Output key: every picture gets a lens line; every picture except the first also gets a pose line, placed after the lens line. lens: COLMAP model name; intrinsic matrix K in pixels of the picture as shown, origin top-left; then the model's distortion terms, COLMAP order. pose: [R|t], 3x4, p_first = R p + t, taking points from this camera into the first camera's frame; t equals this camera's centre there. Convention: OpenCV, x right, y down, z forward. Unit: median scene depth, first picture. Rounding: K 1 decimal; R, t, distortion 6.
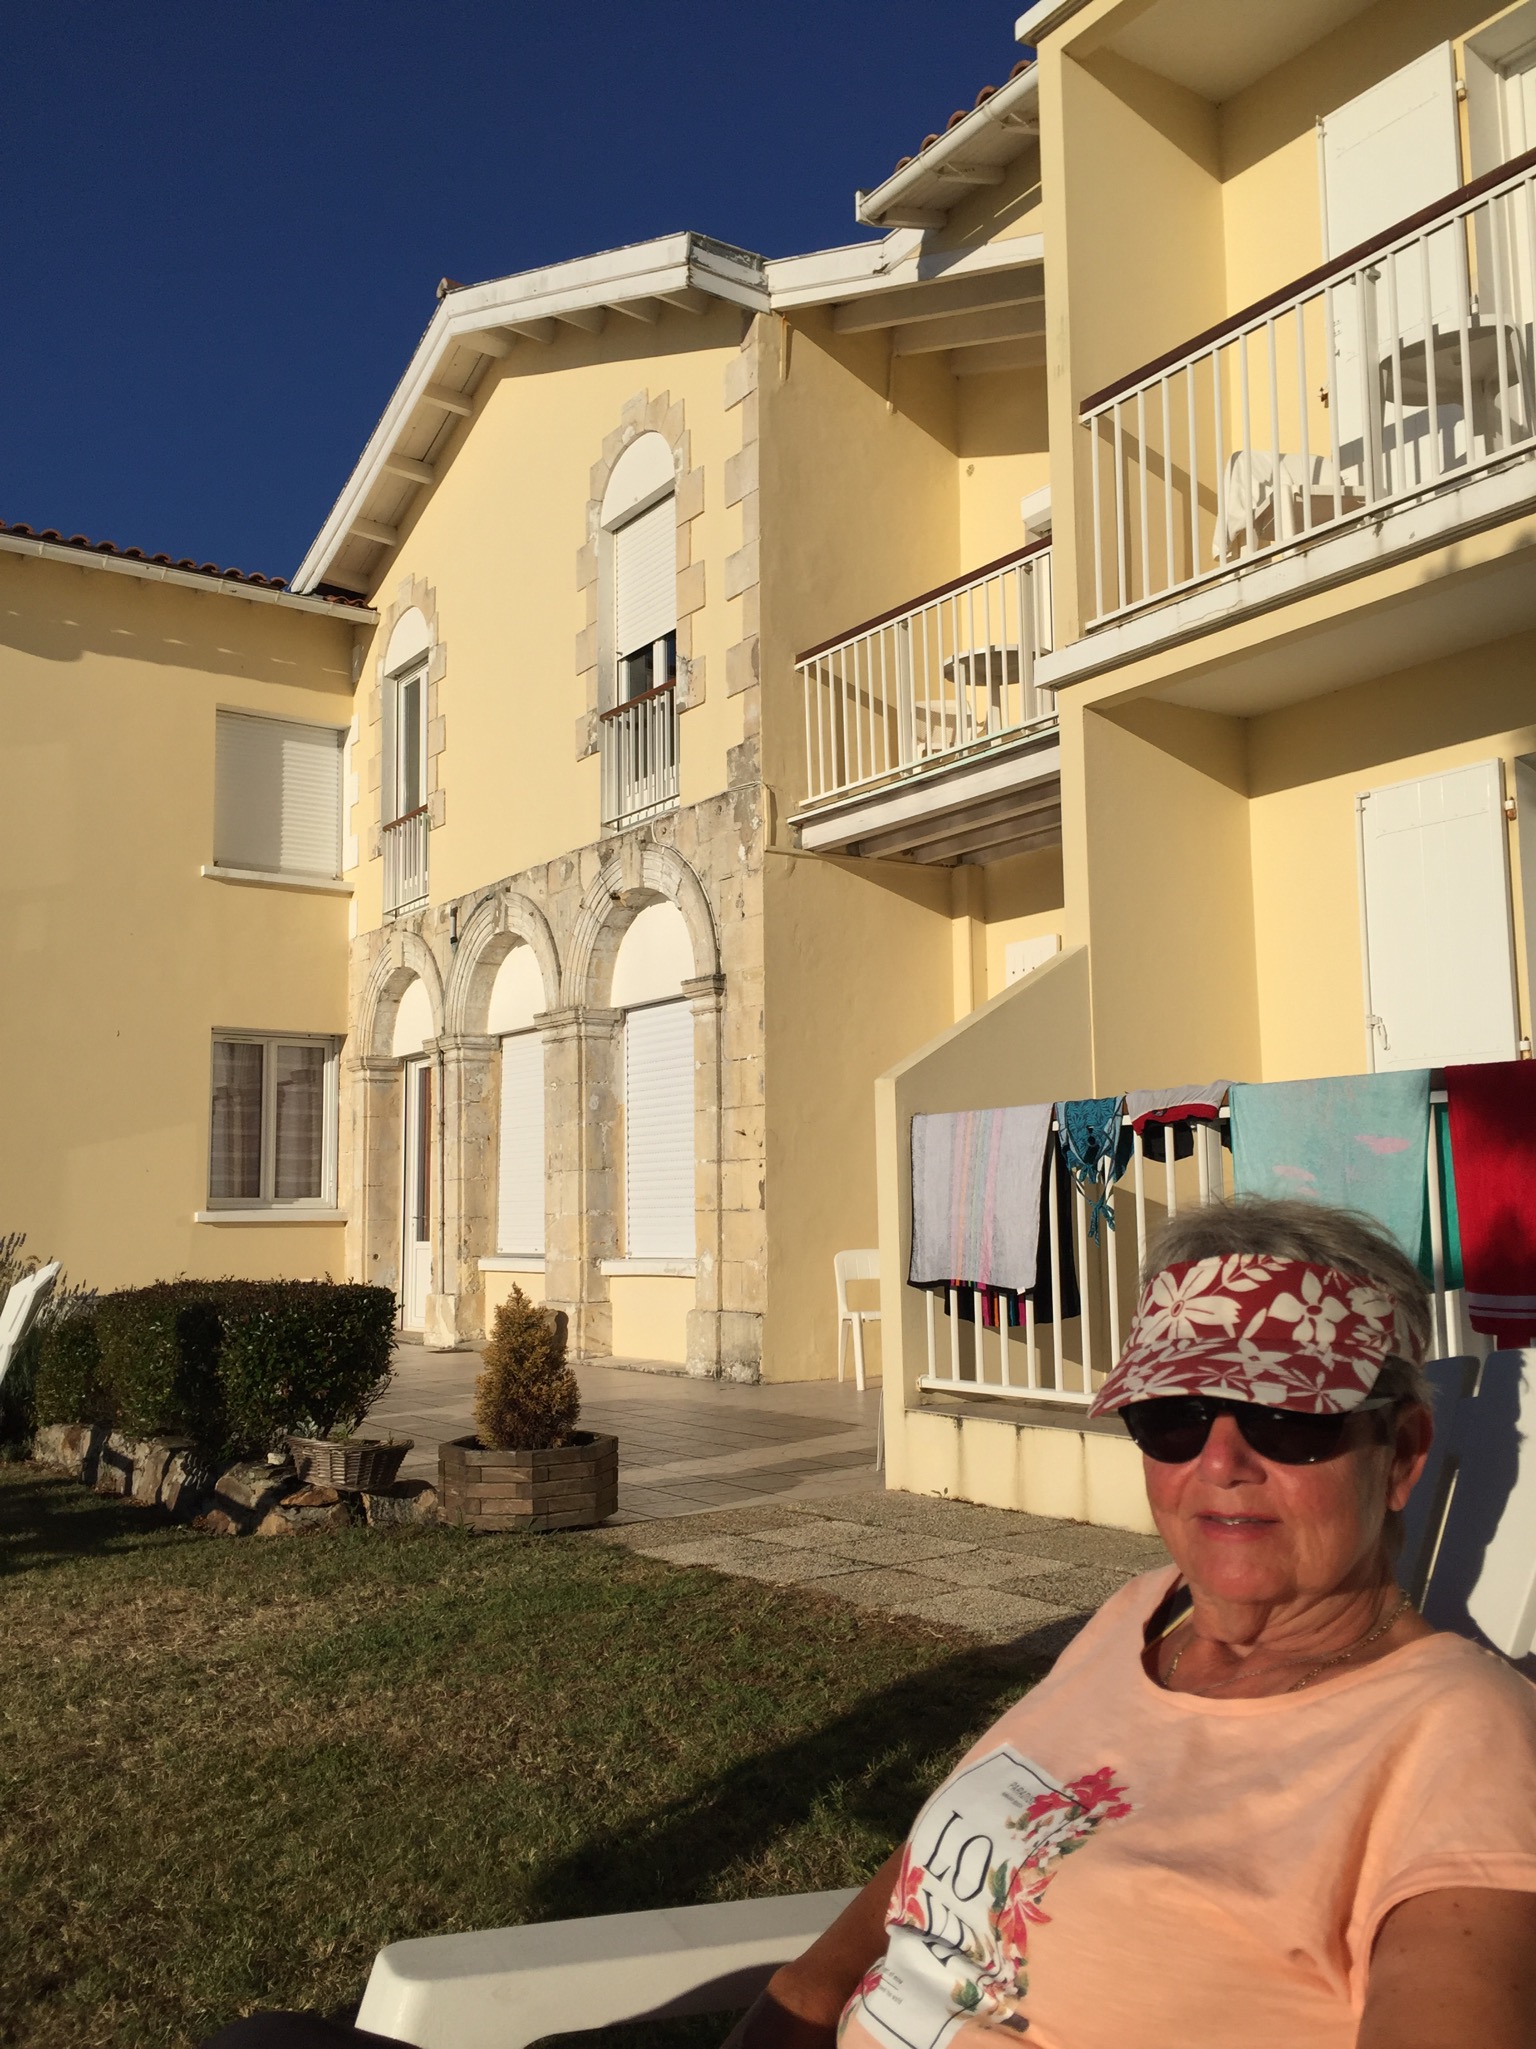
lens RADIAL K [[1755.3, 0, 768.0], [0, 1755.3, 1024.5], [0, 0, 1]] dist [0.075162, -0.166961]
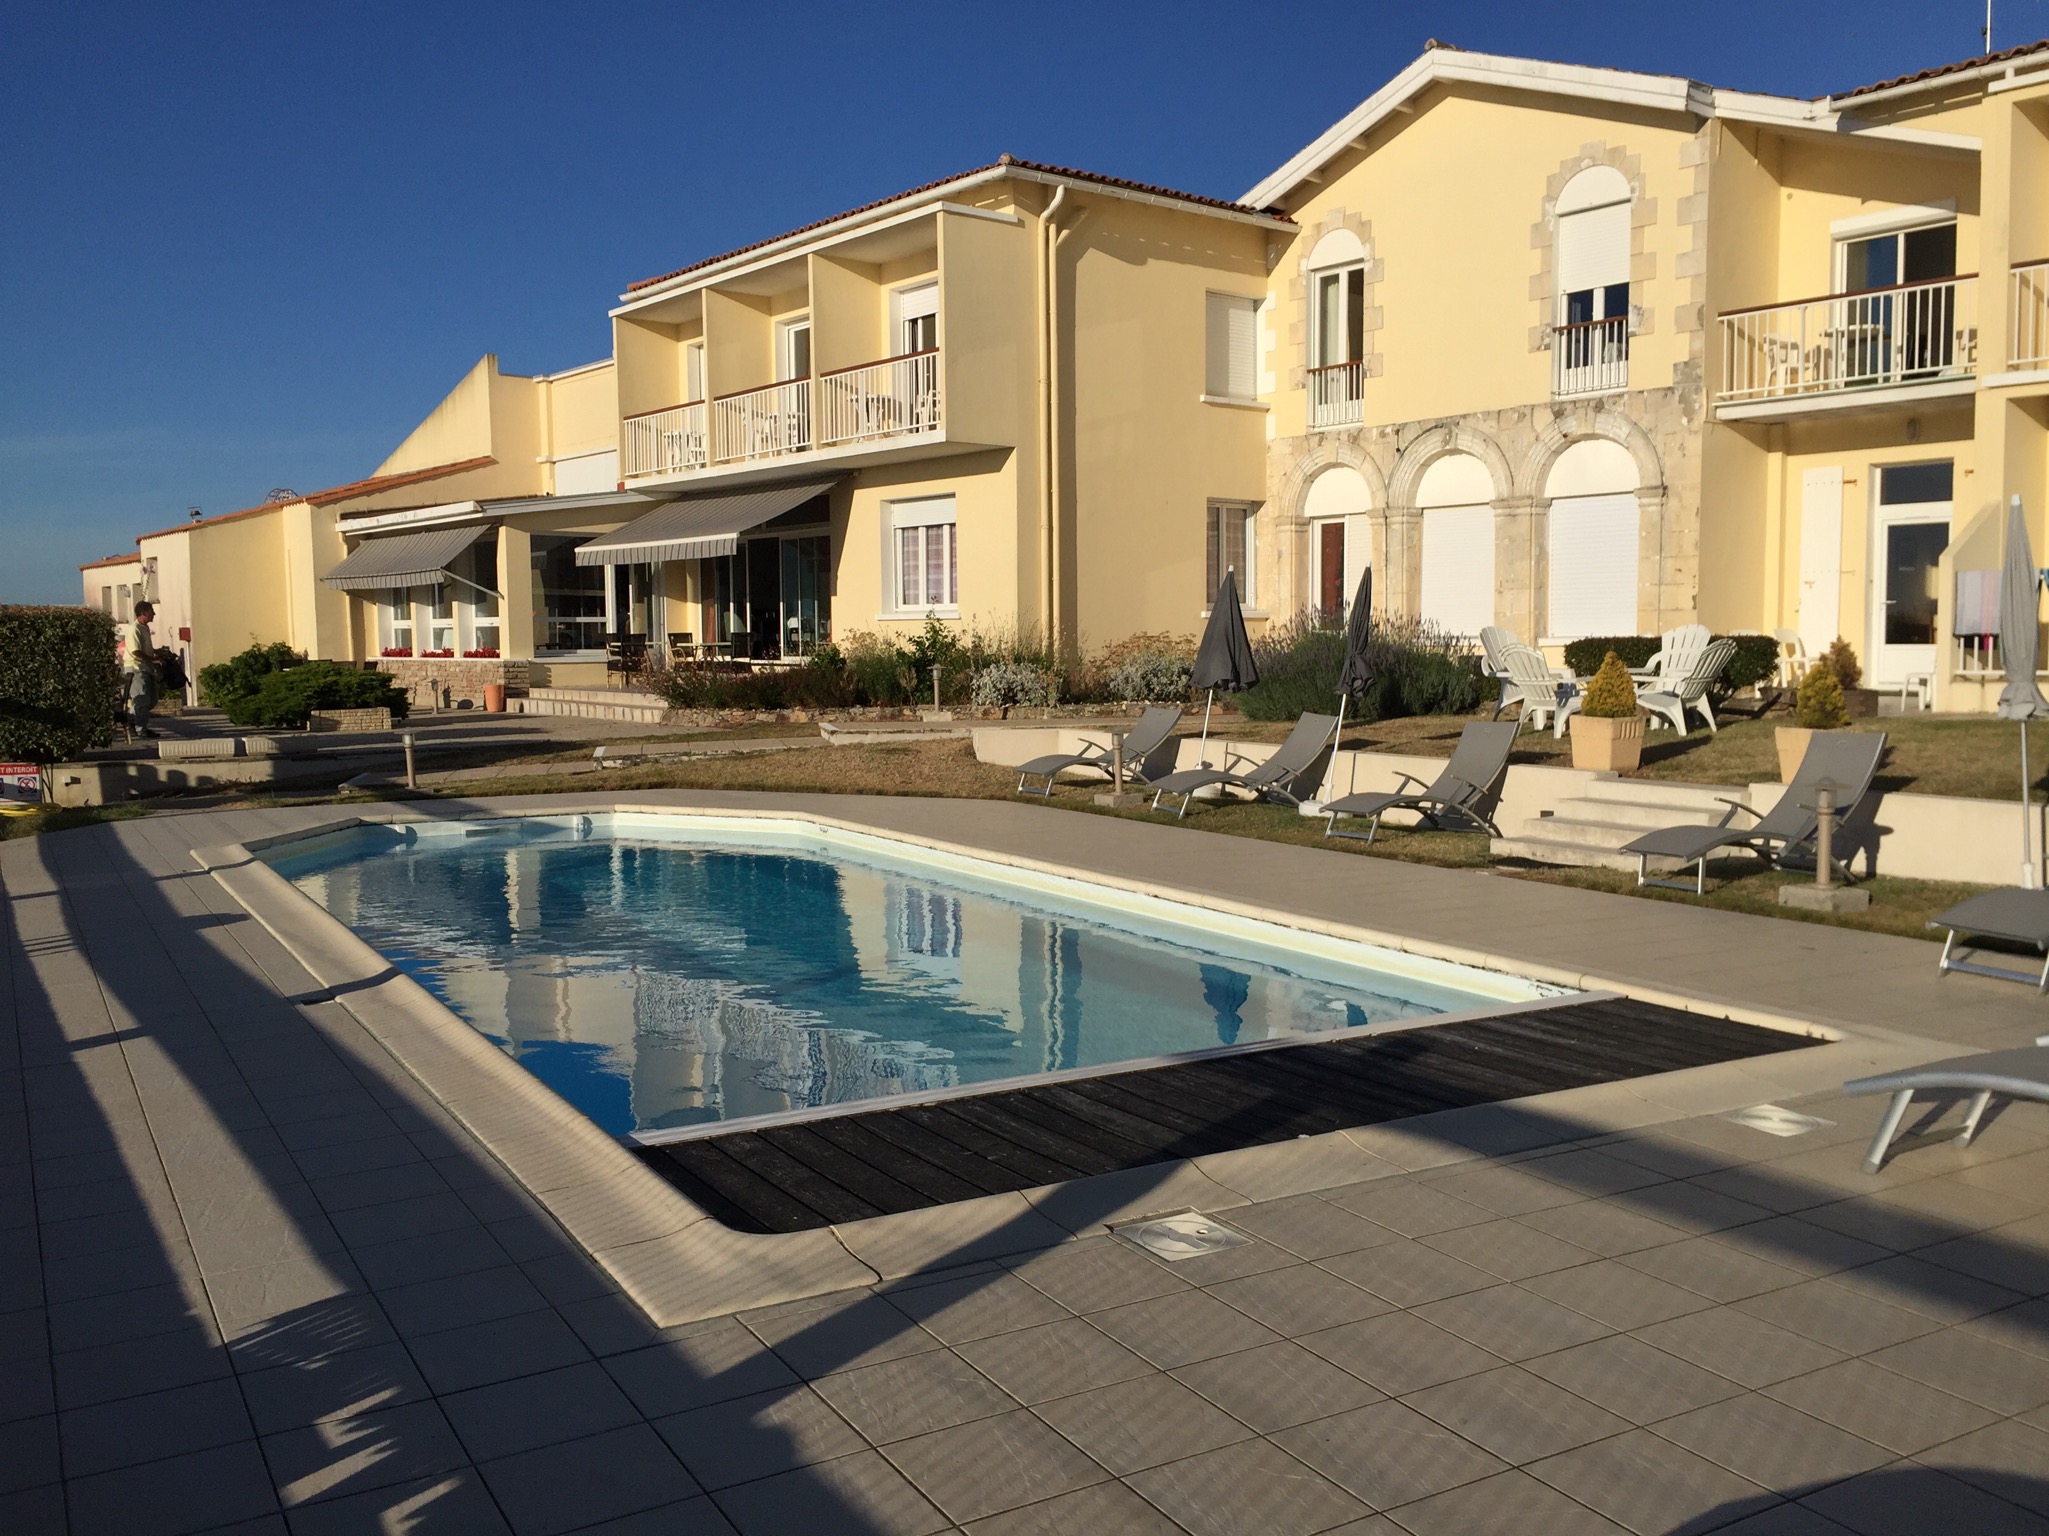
lens RADIAL K [[1757.8, 0, 1024.5], [0, 1757.8, 768.0], [0, 0, 1]] dist [0.079584, -0.132660]
pose [[0.997346, -0.004763, 0.072654, -0.771816], [-0.009106, 0.981863, 0.189373, -0.077434], [-0.072238, -0.189532, 0.979214, -0.796433]]
